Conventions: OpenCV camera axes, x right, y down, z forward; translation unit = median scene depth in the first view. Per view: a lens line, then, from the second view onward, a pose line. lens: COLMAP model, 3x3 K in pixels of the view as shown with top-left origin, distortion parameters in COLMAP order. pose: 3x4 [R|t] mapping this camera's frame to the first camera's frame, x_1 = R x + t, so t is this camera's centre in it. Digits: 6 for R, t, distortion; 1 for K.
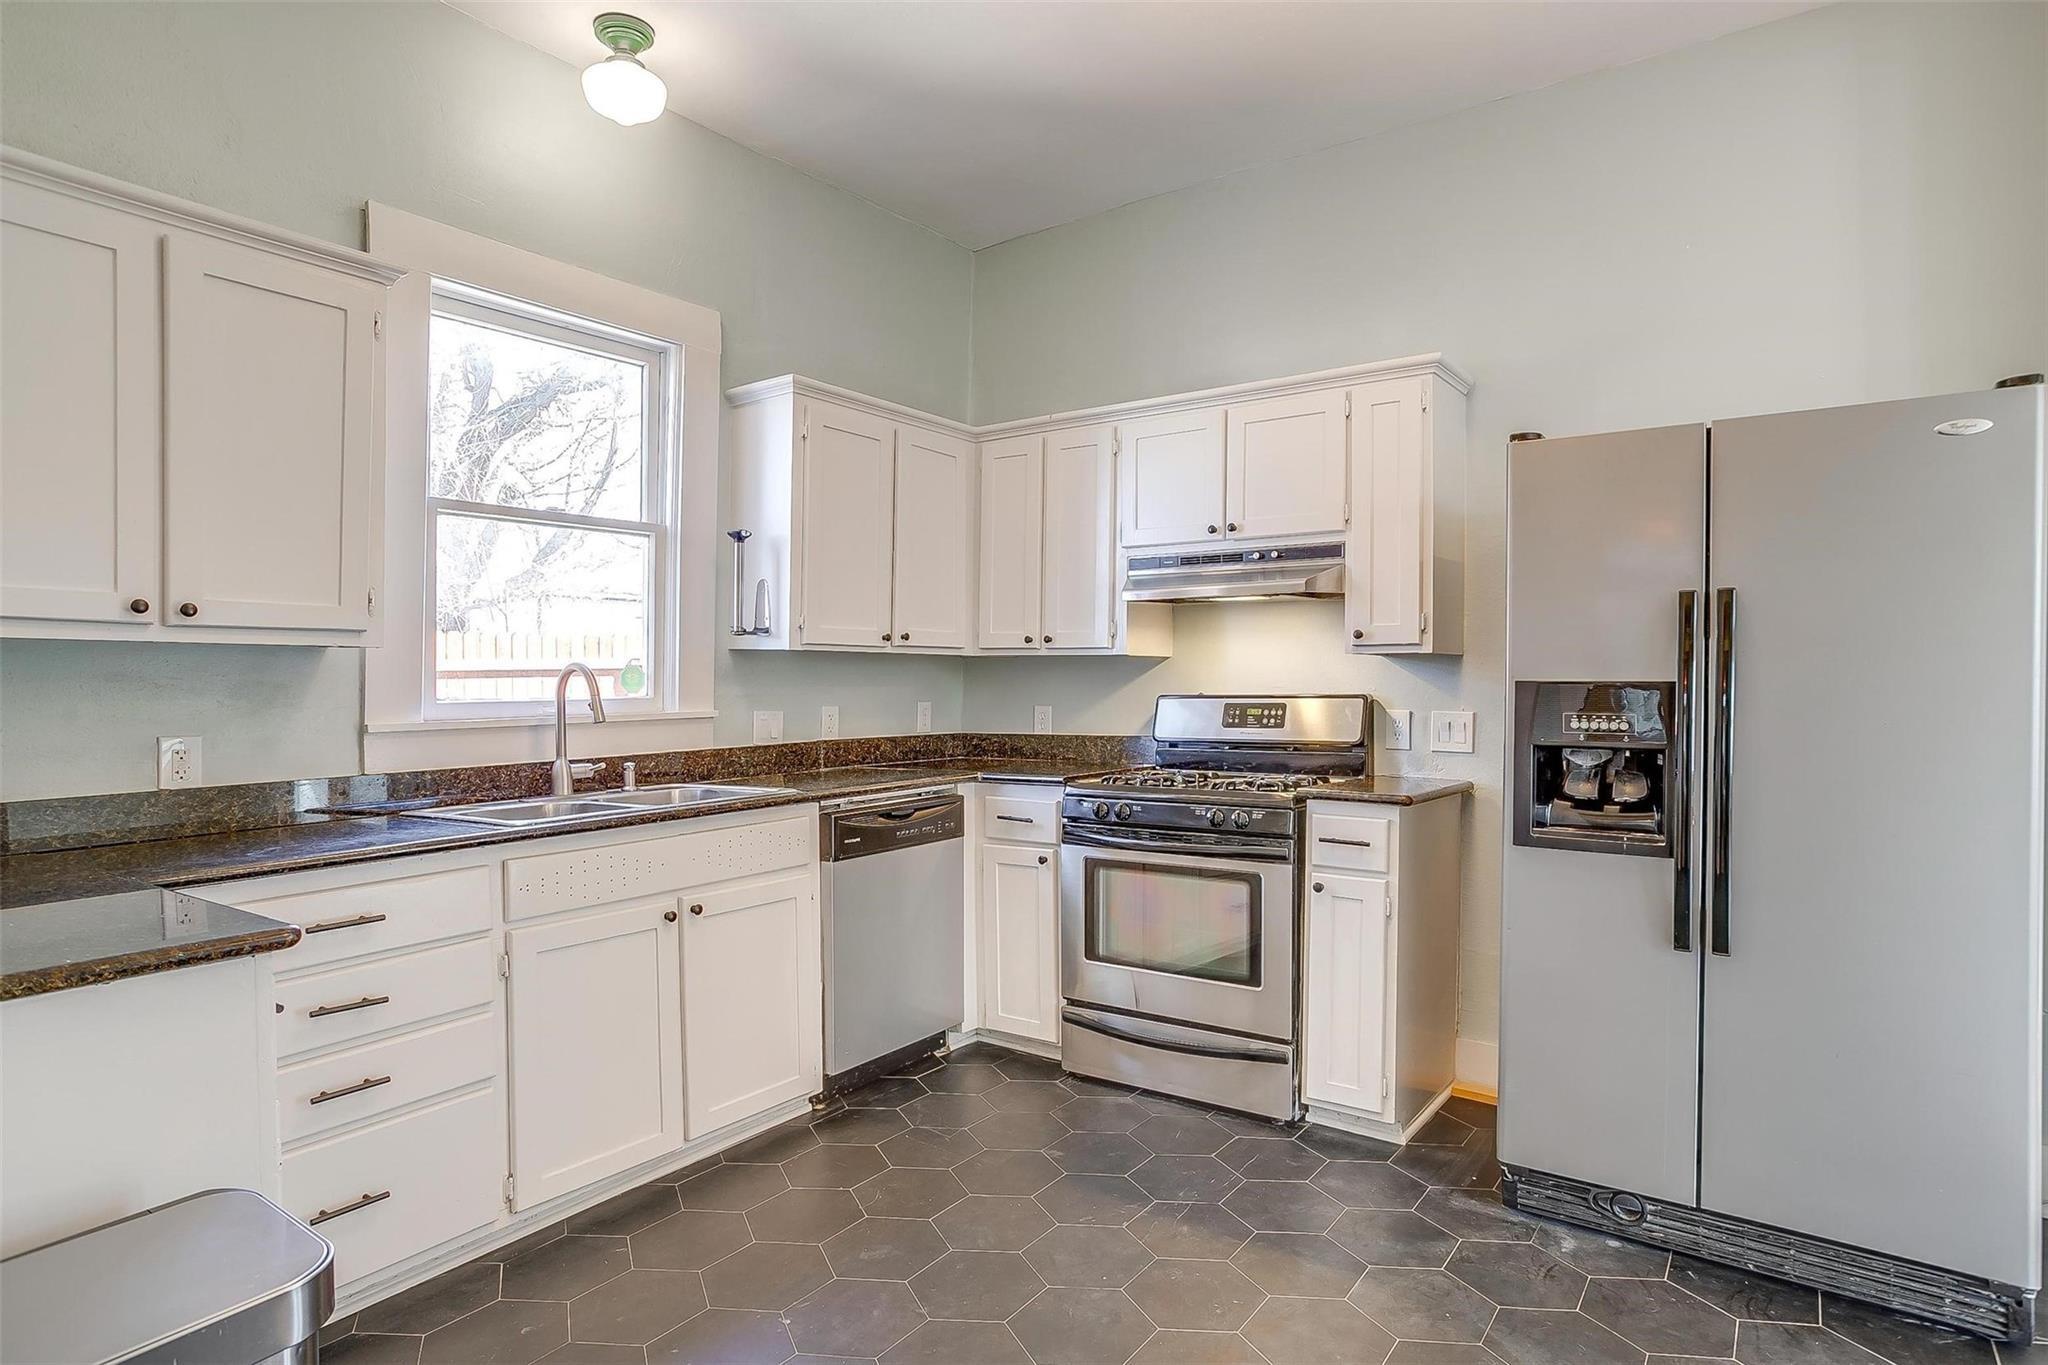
lens RADIAL K [[1091.7, 0, 1044.7], [0, 1091.7, 684.5], [0, 0, 1]] dist [-0.015660, 0.006151]
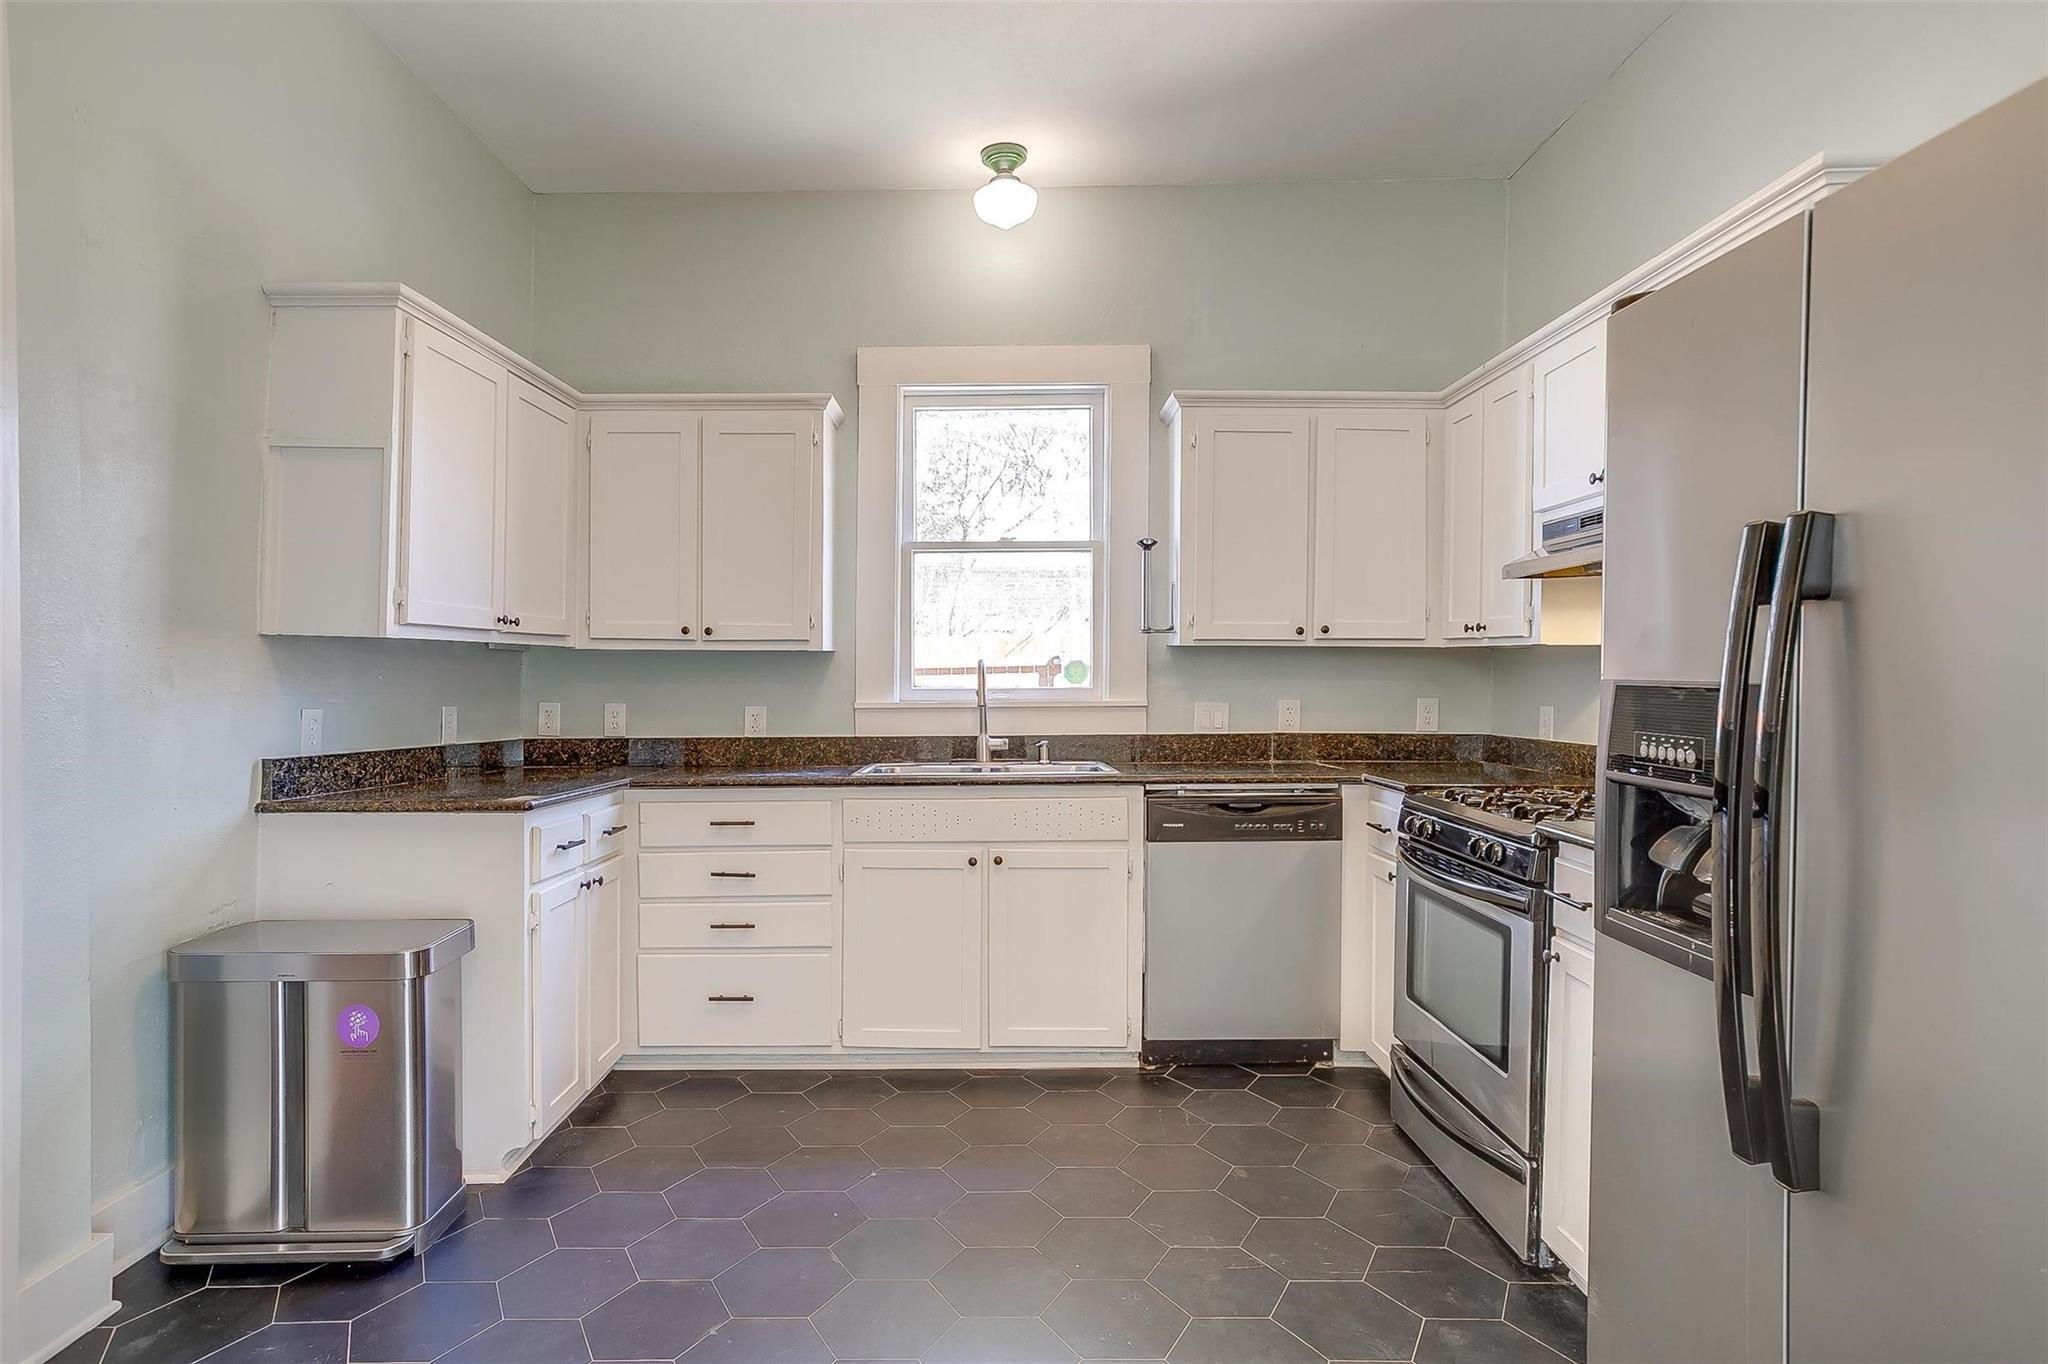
lens RADIAL K [[1091.7, 0, 1022.5], [0, 1091.7, 679.3], [0, 0, 1]] dist [-0.015660, 0.006151]
pose [[0.580830, 0.007971, -0.813986, 0.607756], [-0.005648, 0.999967, 0.005762, -0.004316], [0.814005, 0.001251, 0.580857, 0.267242]]
